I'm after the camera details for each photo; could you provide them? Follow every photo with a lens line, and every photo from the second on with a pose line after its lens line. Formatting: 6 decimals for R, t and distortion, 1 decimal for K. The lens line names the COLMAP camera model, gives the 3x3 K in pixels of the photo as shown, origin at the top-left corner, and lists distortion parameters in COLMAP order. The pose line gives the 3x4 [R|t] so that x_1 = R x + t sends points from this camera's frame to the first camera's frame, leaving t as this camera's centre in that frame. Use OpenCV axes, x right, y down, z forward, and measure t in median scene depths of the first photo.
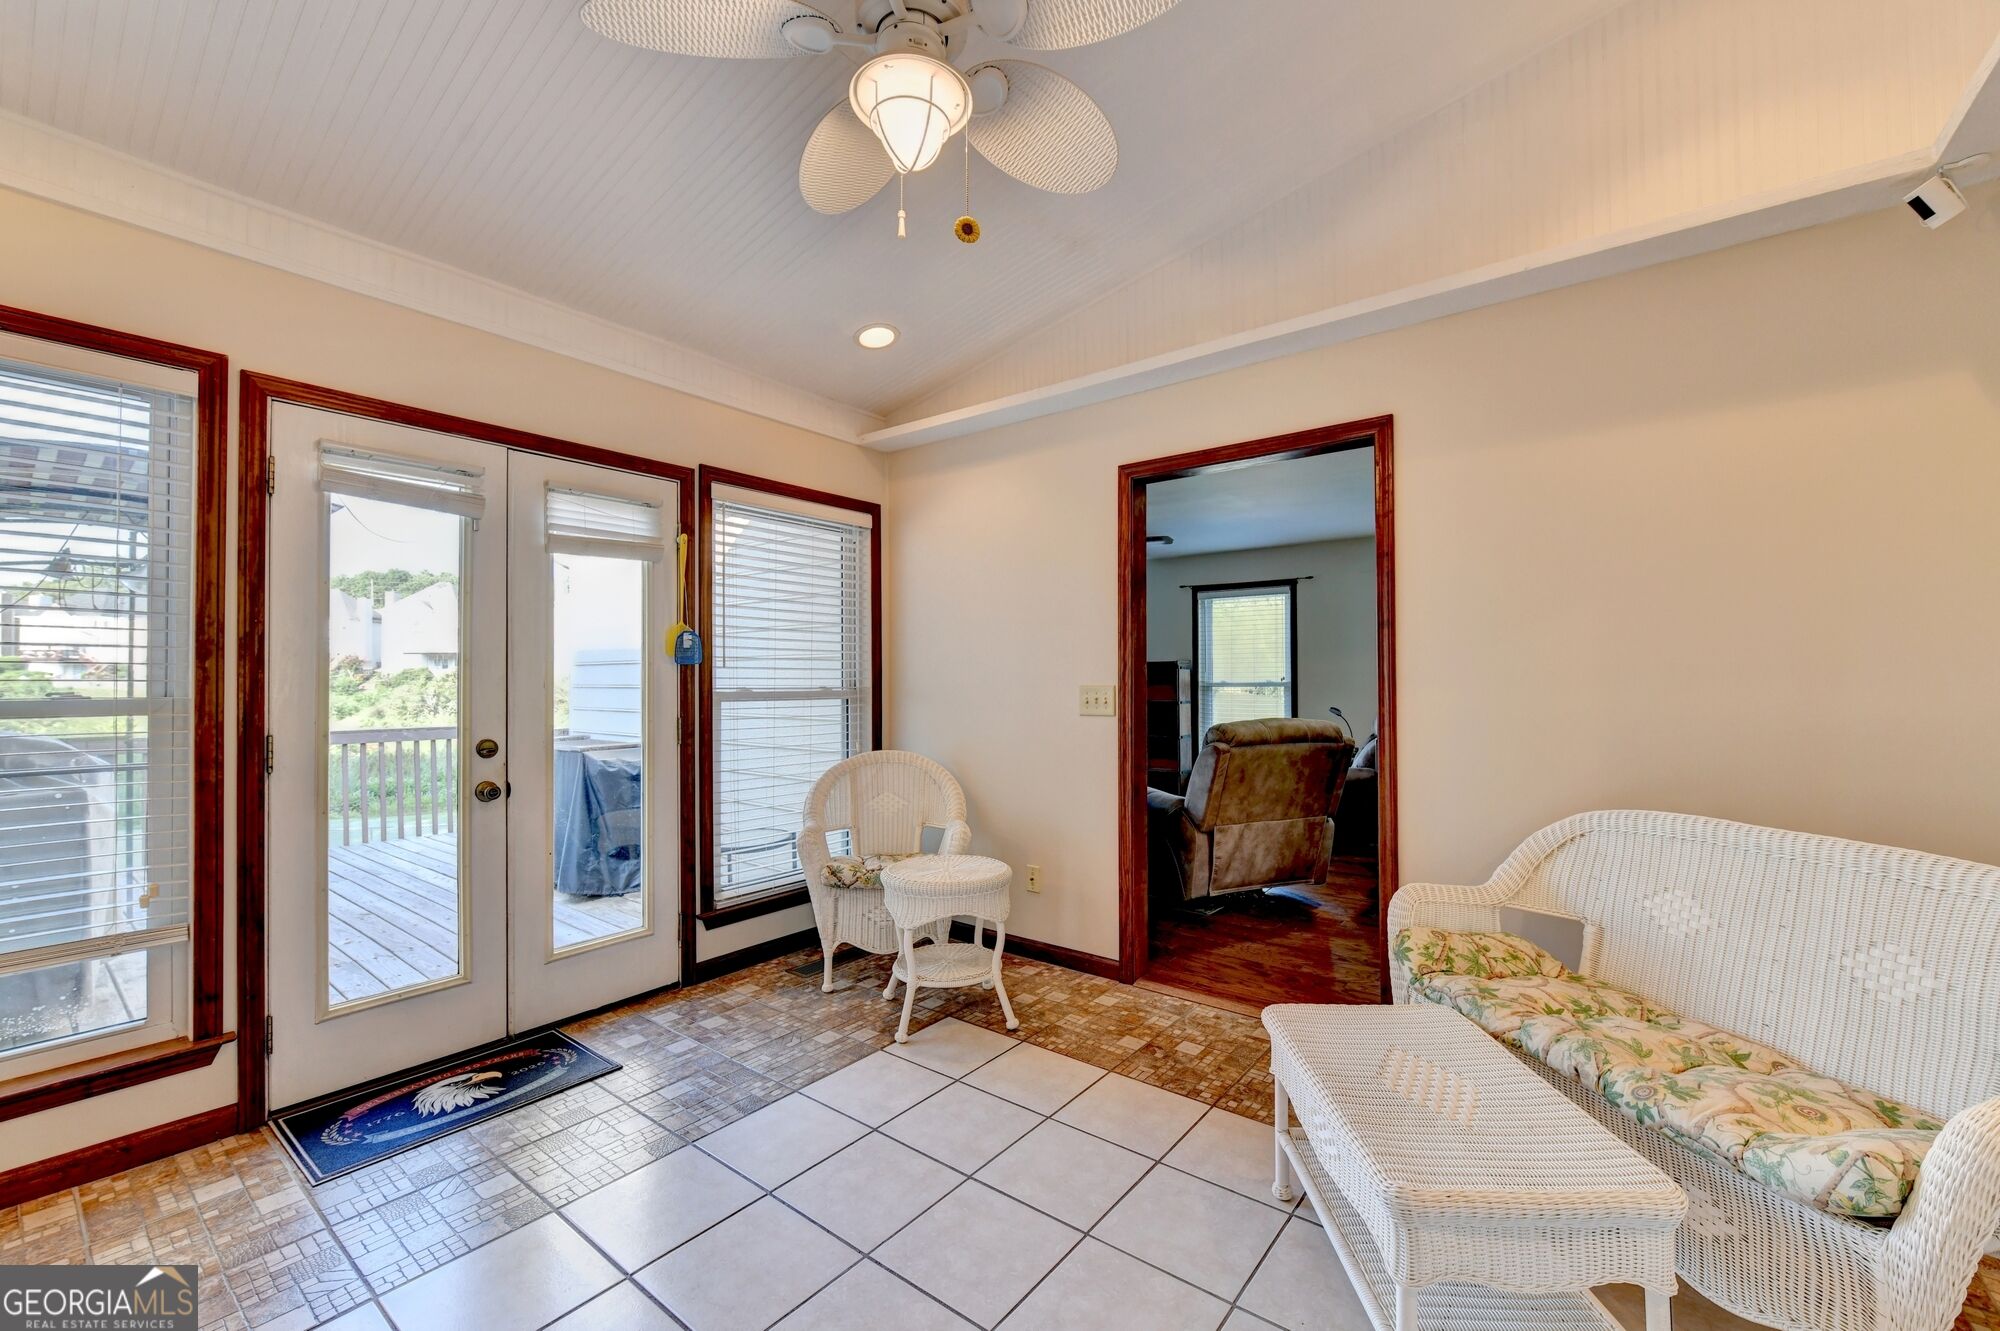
lens RADIAL K [[796.6, 0, 1003.6], [0, 796.6, 675.1], [0, 0, 1]] dist [-0.007948, 0.000003]
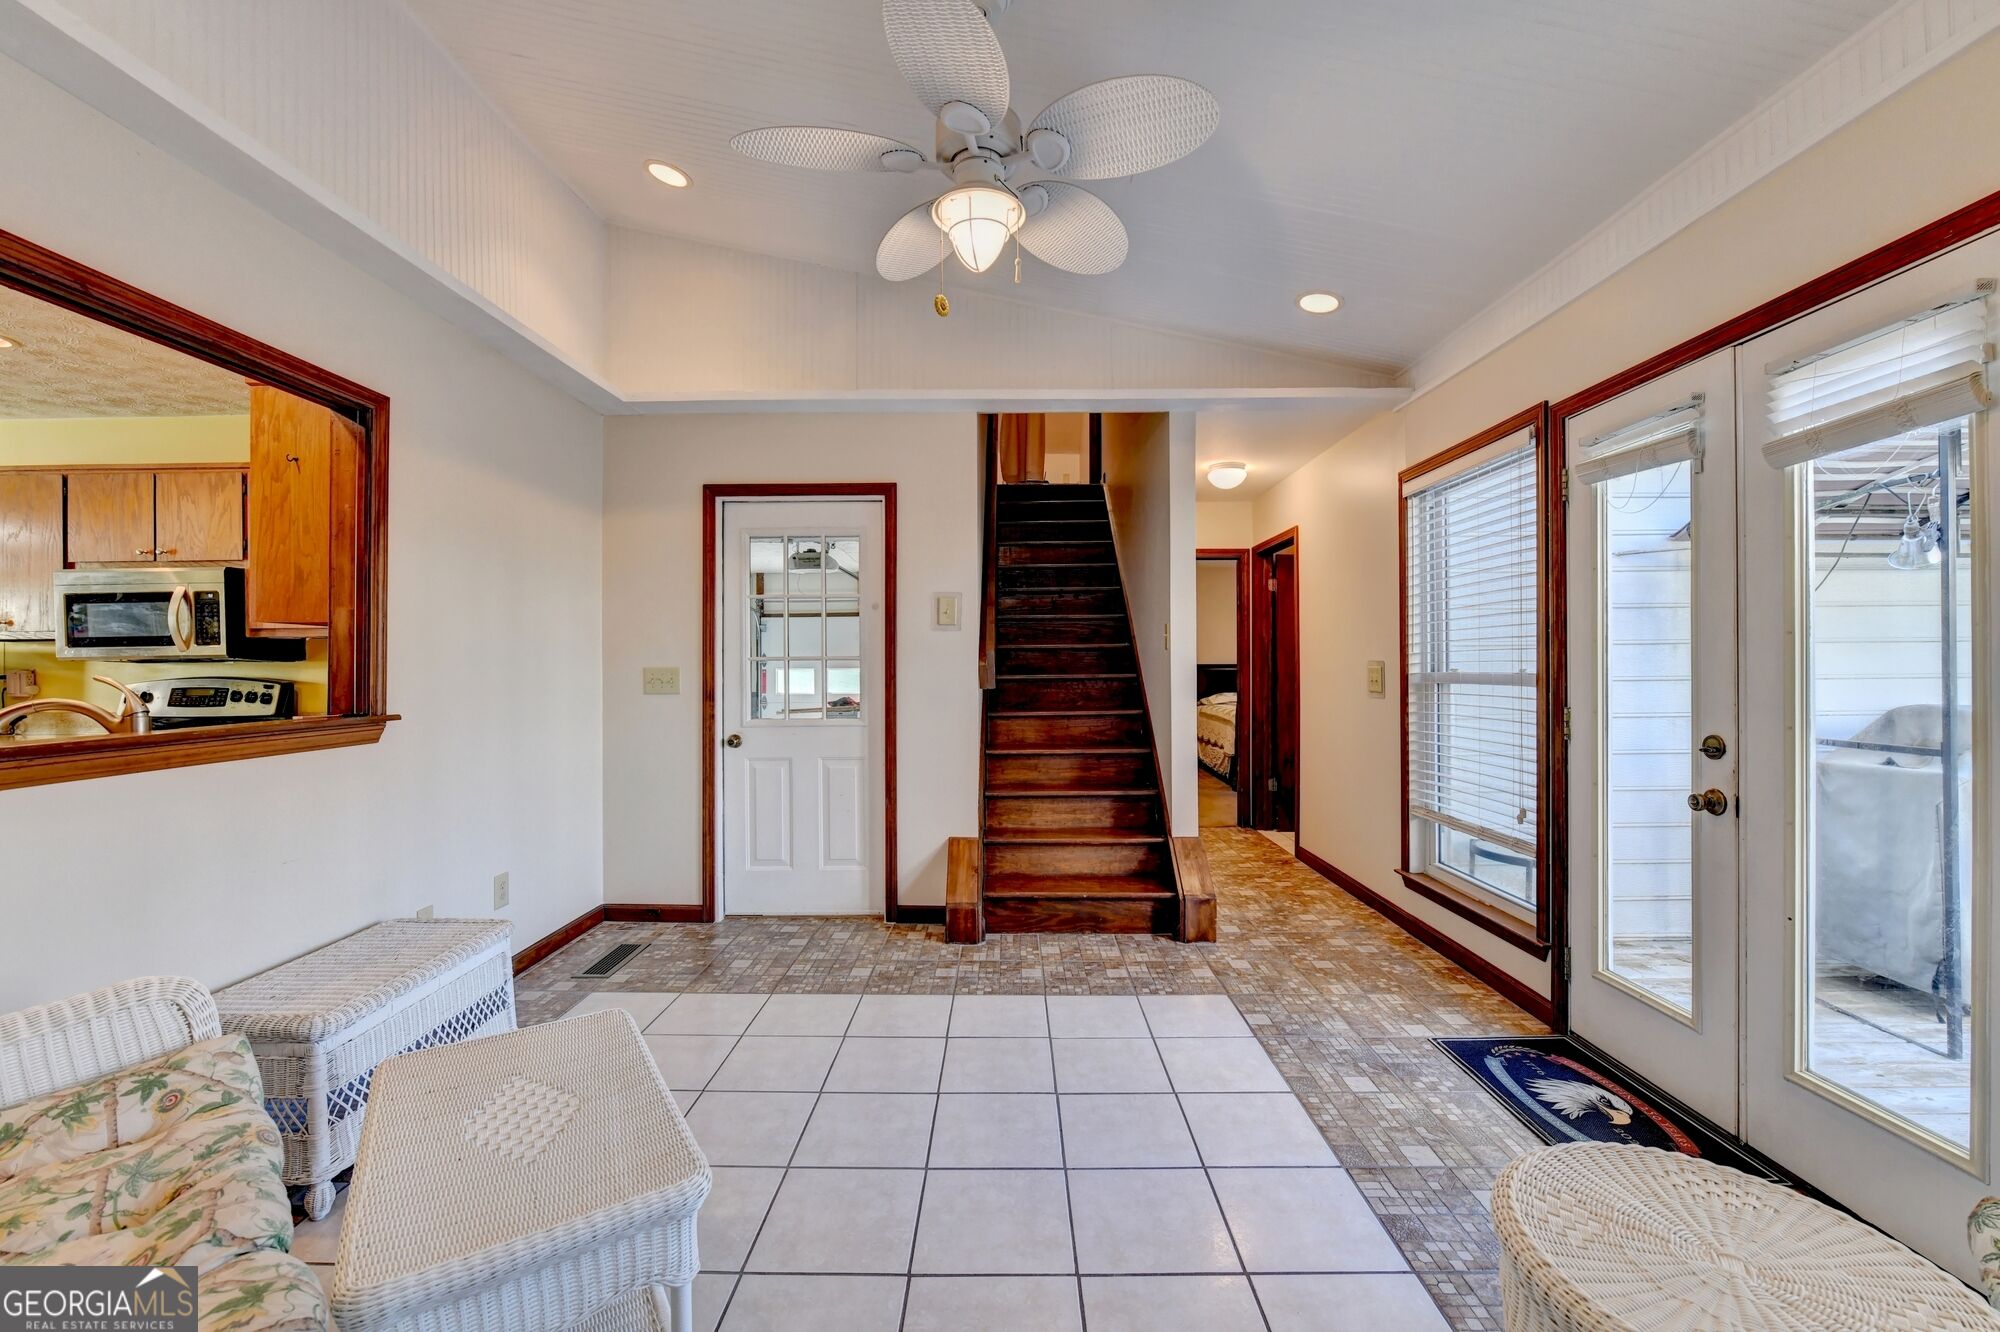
lens RADIAL K [[795.3, 0, 994.2], [0, 795.3, 666.4], [0, 0, 1]] dist [-0.008797, -0.000284]
pose [[-0.790537, 0.008431, -0.612357, 0.391255], [0.008372, 0.999961, 0.002960, 0.005191], [0.612358, -0.002787, -0.790576, 1.208007]]
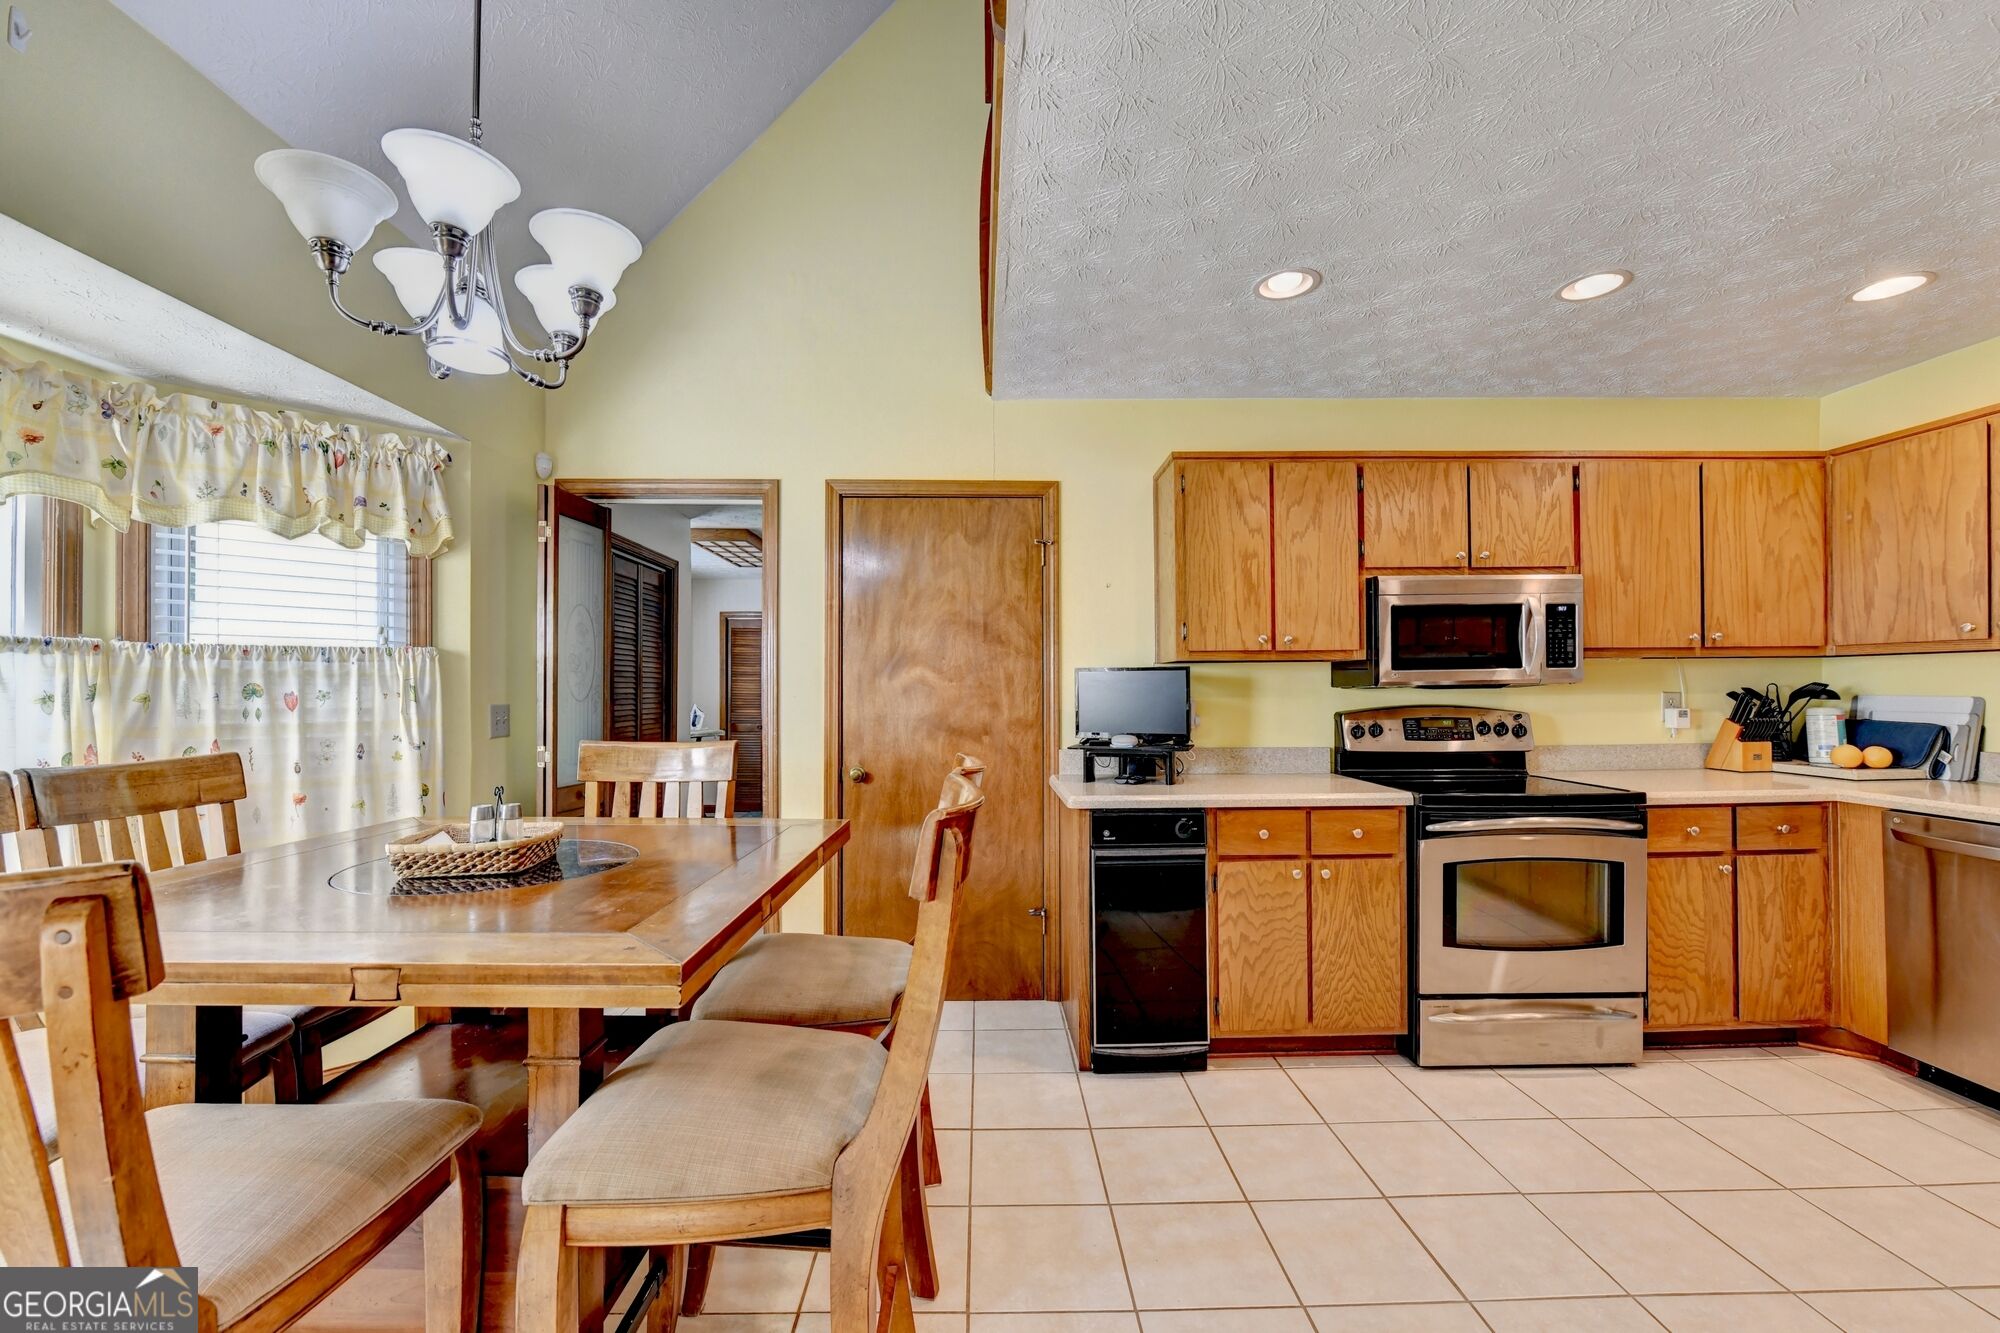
lens RADIAL K [[795.3, 0, 981.9], [0, 795.3, 685.7], [0, 0, 1]] dist [-0.008797, -0.000284]
pose [[-0.776636, 0.002152, -0.629946, 1.946689], [0.007807, 0.999950, -0.006208, -0.011522], [0.629901, -0.009740, -0.776614, -0.287739]]
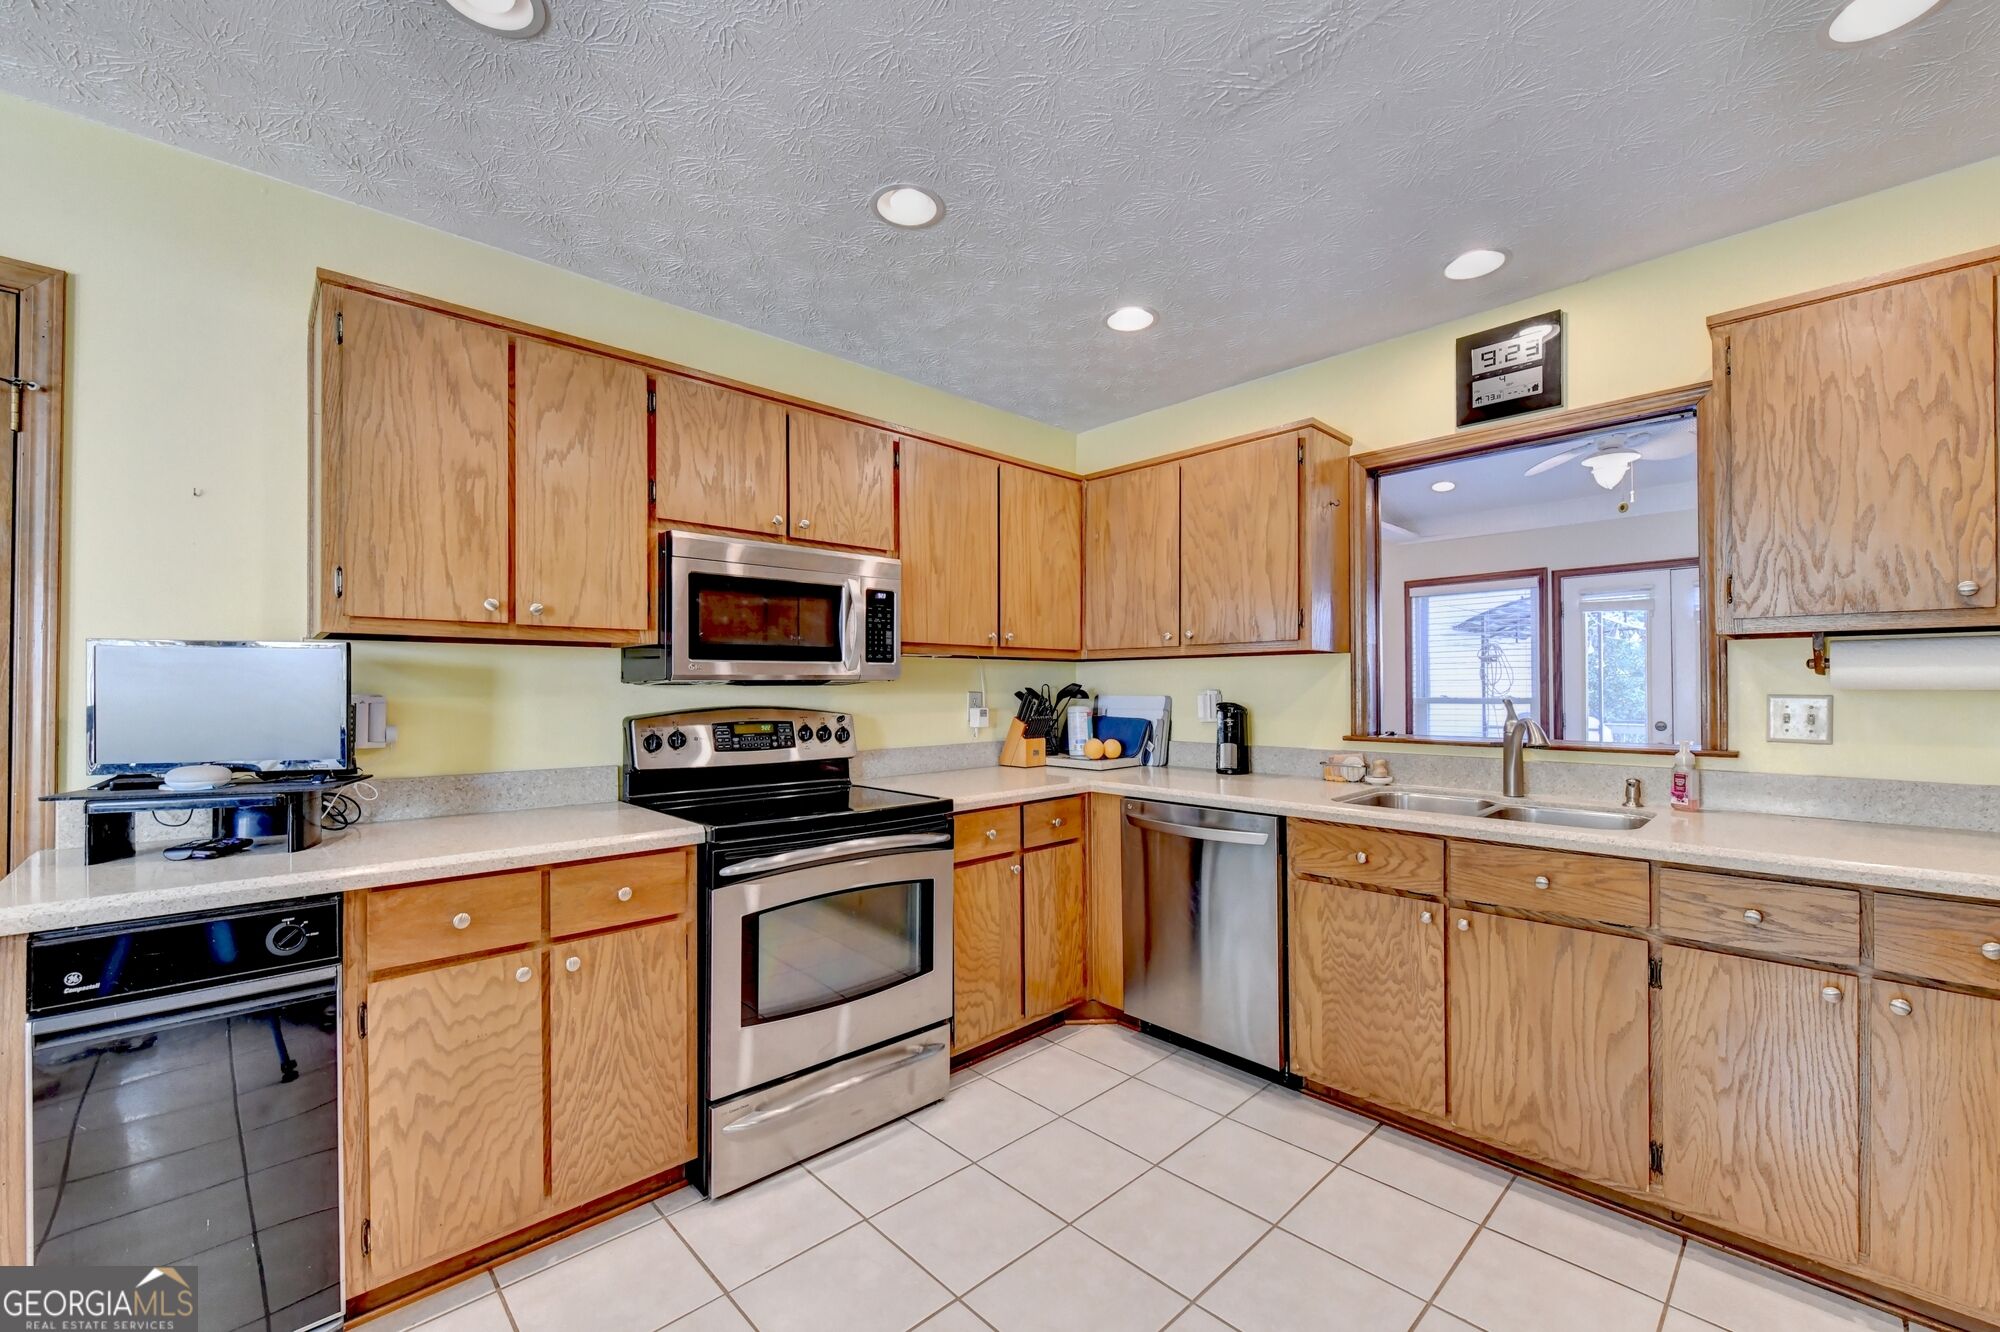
lens RADIAL K [[795.3, 0, 985.1], [0, 795.3, 692.1], [0, 0, 1]] dist [-0.008797, -0.000284]
pose [[-0.156347, 0.002011, -0.987700, 1.575547], [0.003774, 0.999992, 0.001438, -0.001586], [0.987695, -0.003503, -0.156354, -0.353755]]
